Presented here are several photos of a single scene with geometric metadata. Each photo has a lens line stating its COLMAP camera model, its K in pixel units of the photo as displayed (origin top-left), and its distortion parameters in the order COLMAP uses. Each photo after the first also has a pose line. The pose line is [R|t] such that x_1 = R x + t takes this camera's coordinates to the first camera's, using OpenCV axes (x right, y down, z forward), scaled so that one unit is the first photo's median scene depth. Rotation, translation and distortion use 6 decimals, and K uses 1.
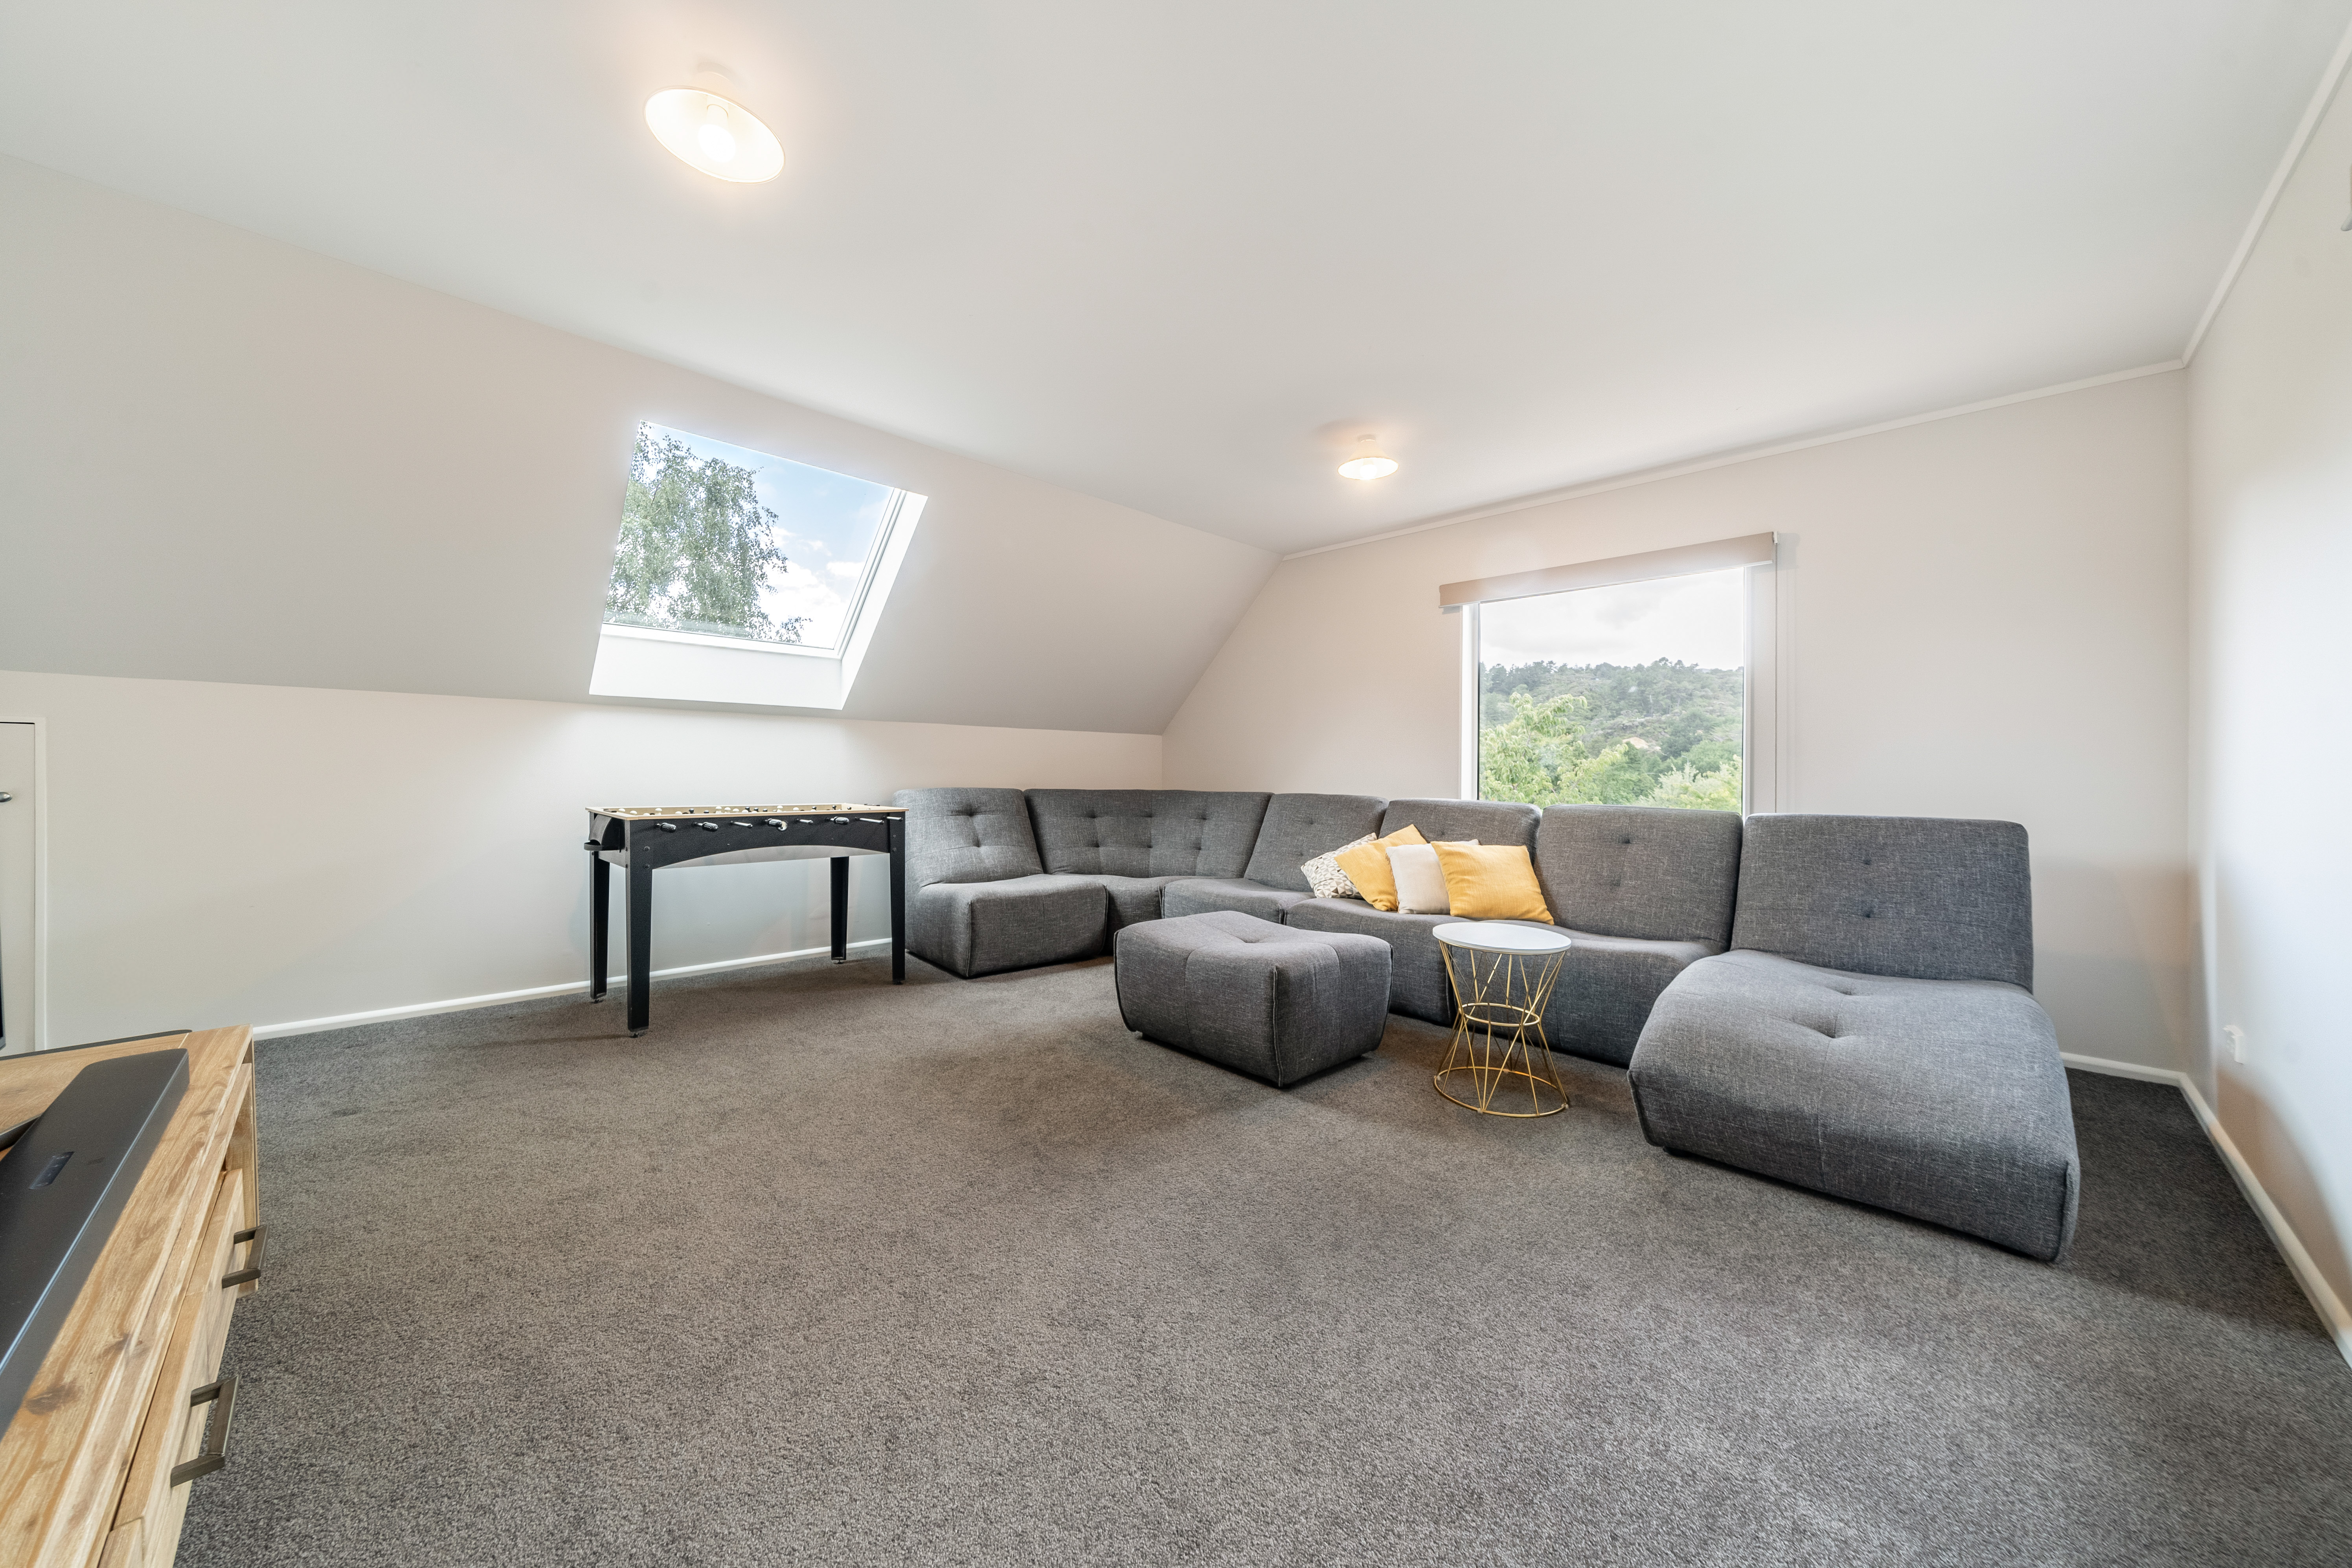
lens RADIAL K [[813.6, 0, 1190.4], [0, 813.6, 778.5], [0, 0, 1]] dist [0.000371, 0.000068]
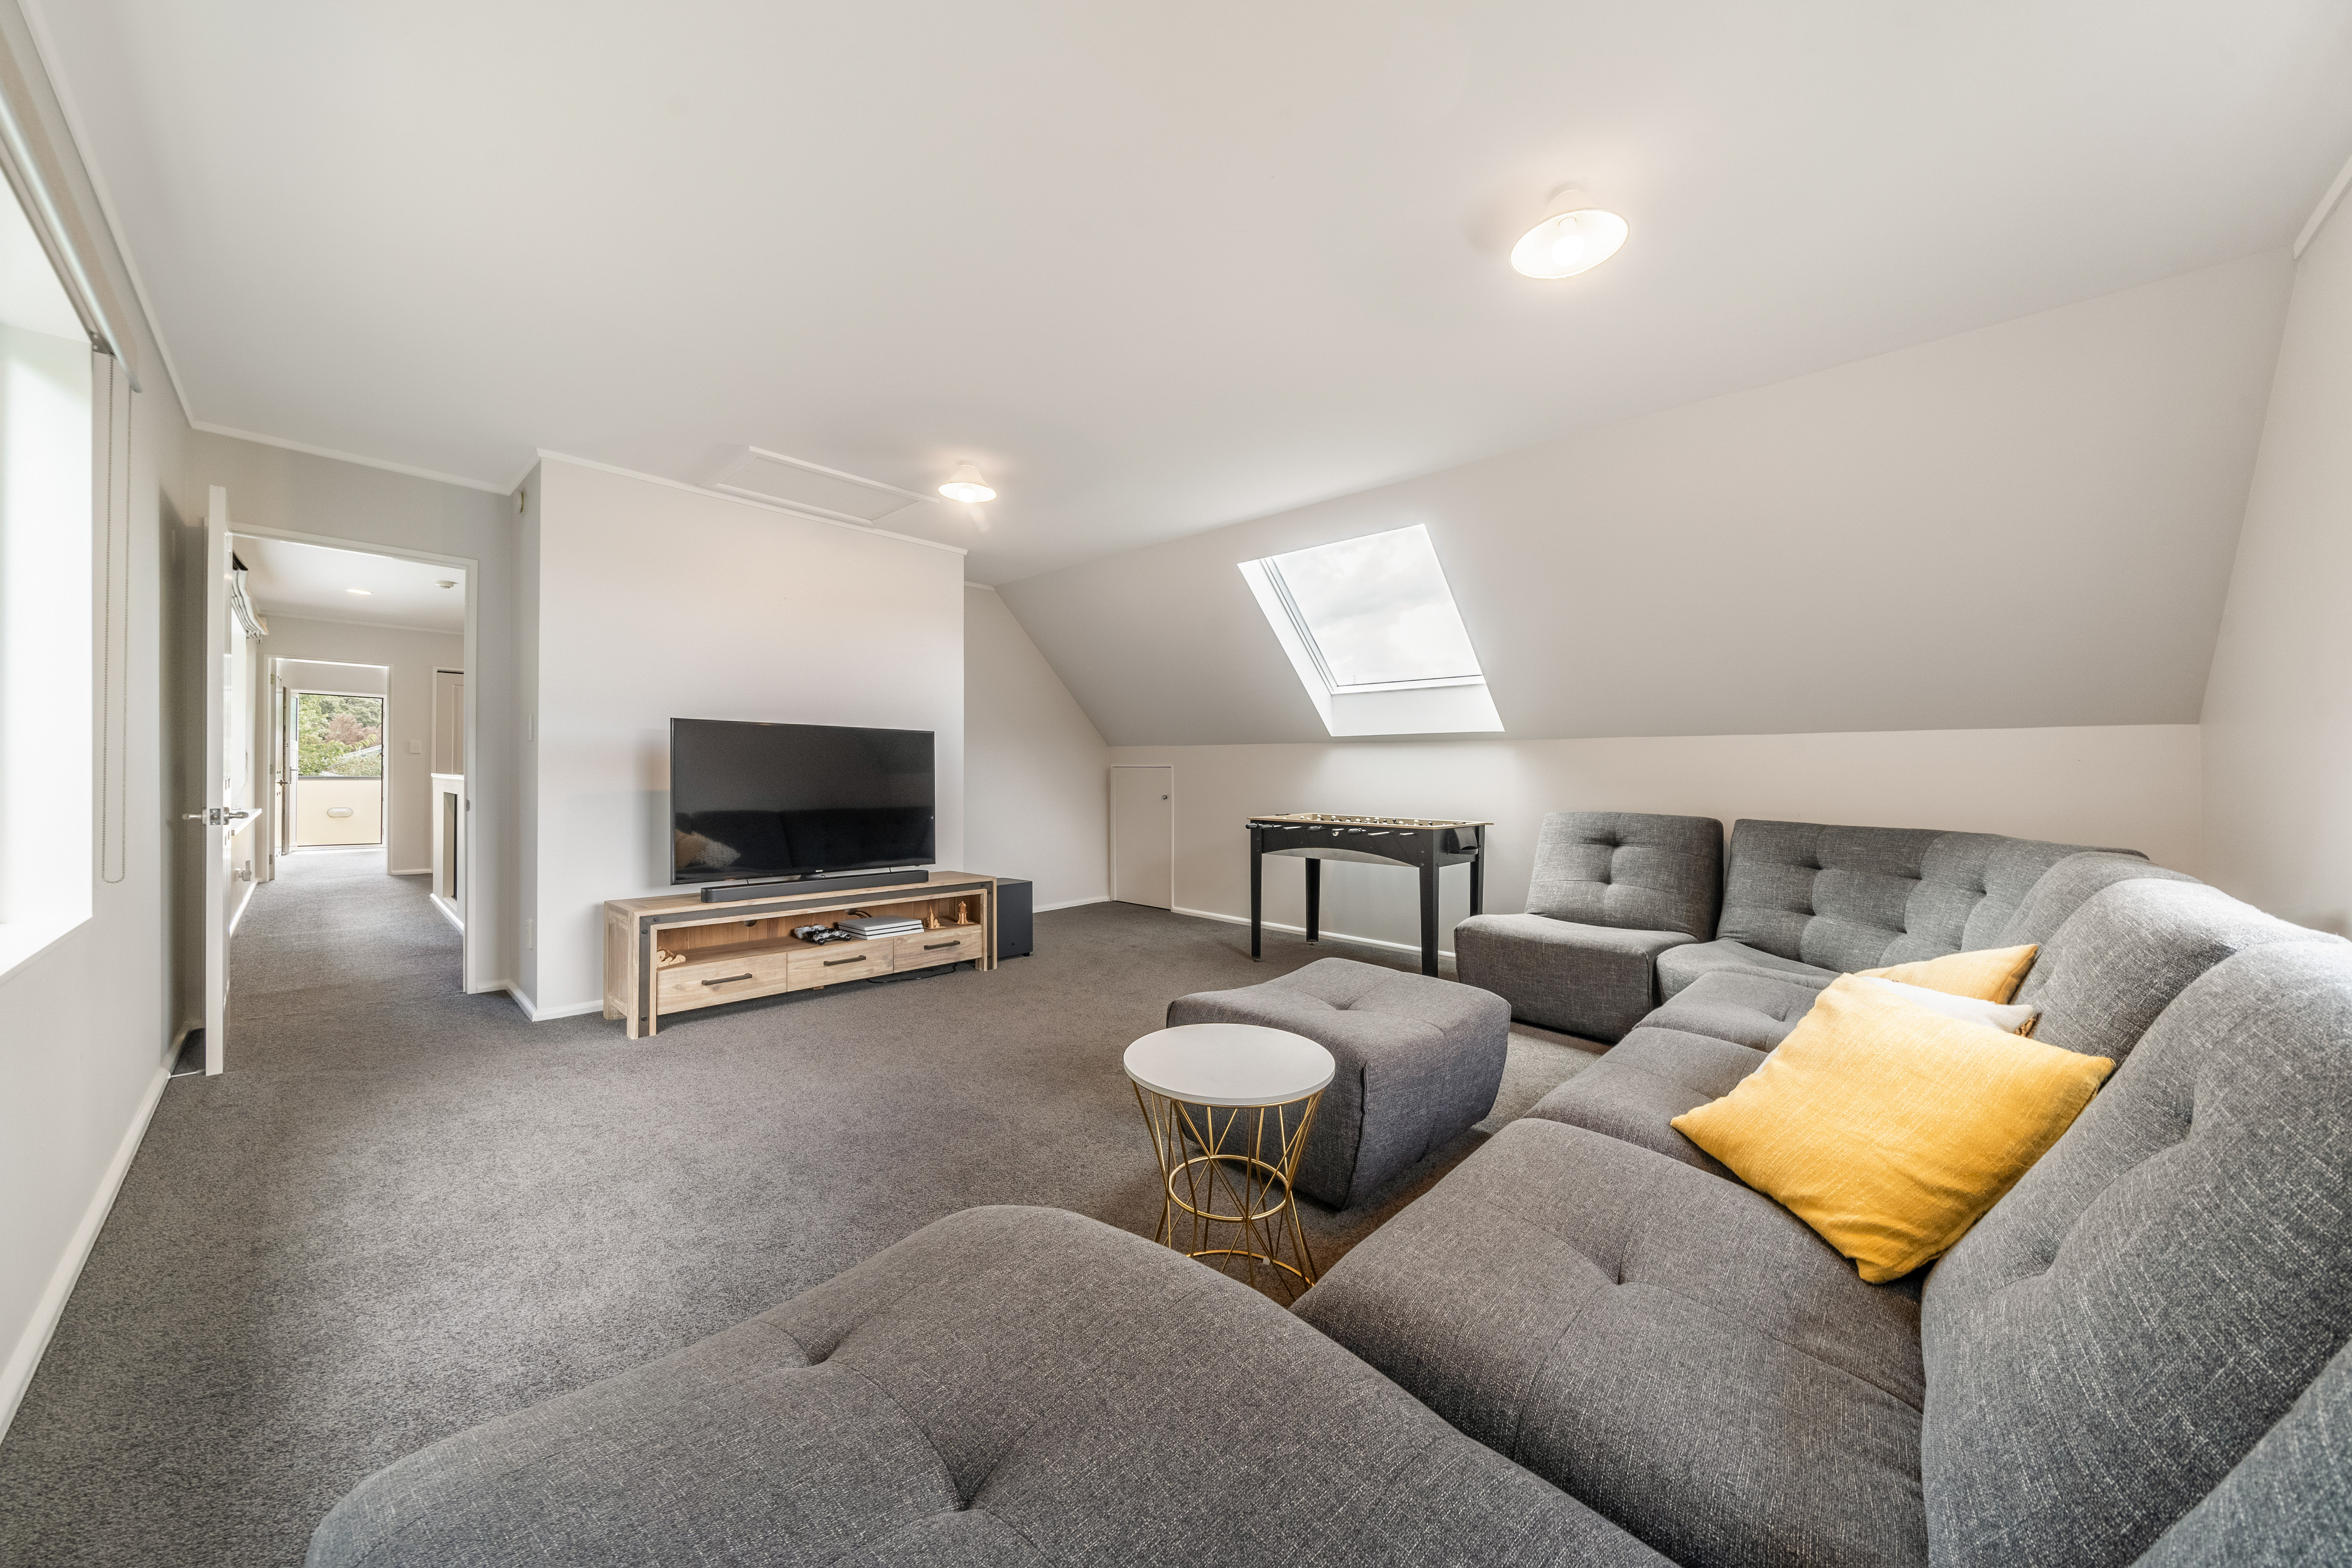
lens RADIAL K [[813.6, 0, 1190.4], [0, 813.6, 778.5], [0, 0, 1]] dist [0.000371, 0.000068]
pose [[0.028740, -0.014090, -0.999488, 0.574510], [-0.026907, 0.999527, -0.014864, 0.000332], [0.999225, 0.027321, 0.028348, 0.564628]]
